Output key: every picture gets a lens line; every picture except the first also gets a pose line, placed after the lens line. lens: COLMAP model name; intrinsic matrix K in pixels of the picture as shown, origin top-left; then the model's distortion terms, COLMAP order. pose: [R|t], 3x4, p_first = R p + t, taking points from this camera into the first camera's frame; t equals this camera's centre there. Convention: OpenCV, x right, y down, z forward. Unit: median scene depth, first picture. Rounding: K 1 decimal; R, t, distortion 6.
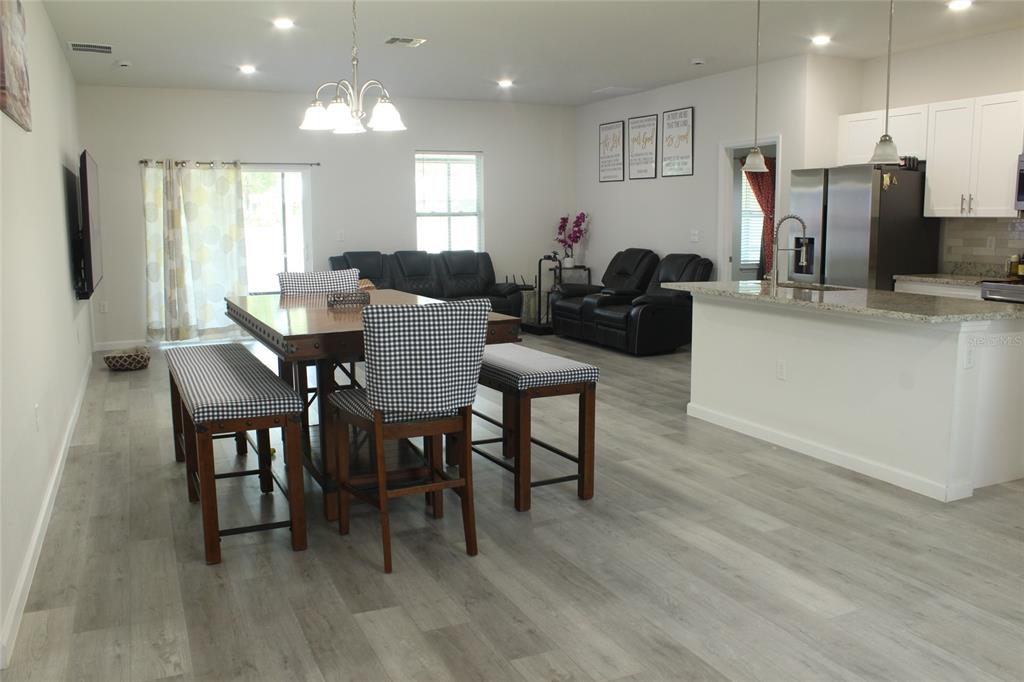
lens RADIAL K [[849.0, 0, 512.0], [0, 849.0, 341.0], [0, 0, 1]] dist [-0.183740, 0.170193]
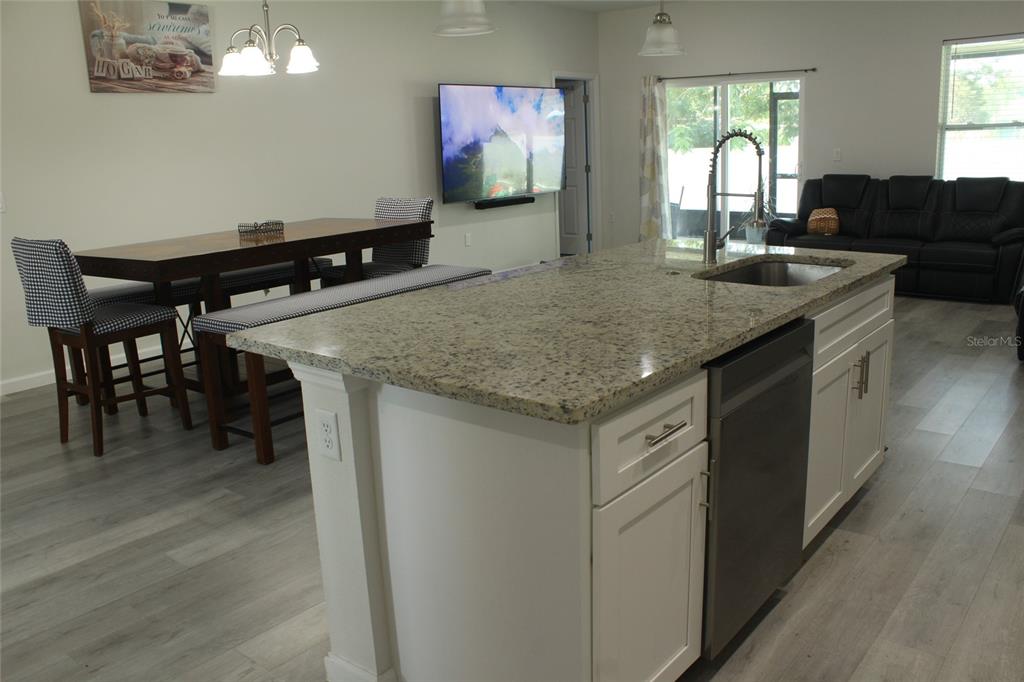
lens RADIAL K [[849.0, 0, 512.0], [0, 849.0, 341.0], [0, 0, 1]] dist [-0.183740, 0.170193]
pose [[0.448989, 0.191550, -0.872765, 0.873489], [-0.091701, 0.981473, 0.168233, -0.110747], [0.888820, 0.004499, 0.458235, 0.727329]]
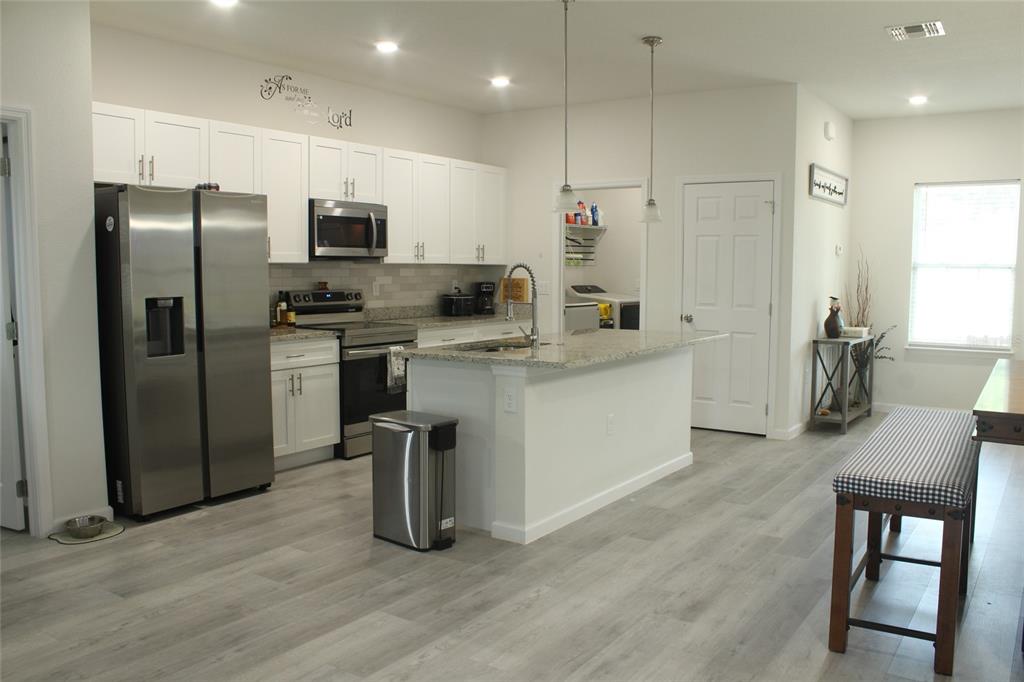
lens RADIAL K [[849.0, 0, 512.0], [0, 849.0, 341.0], [0, 0, 1]] dist [-0.183740, 0.170193]
pose [[-0.516002, -0.078311, 0.853000, -0.478033], [0.114734, 0.980520, 0.159424, -0.247587], [-0.848869, 0.180131, -0.496966, 1.676965]]
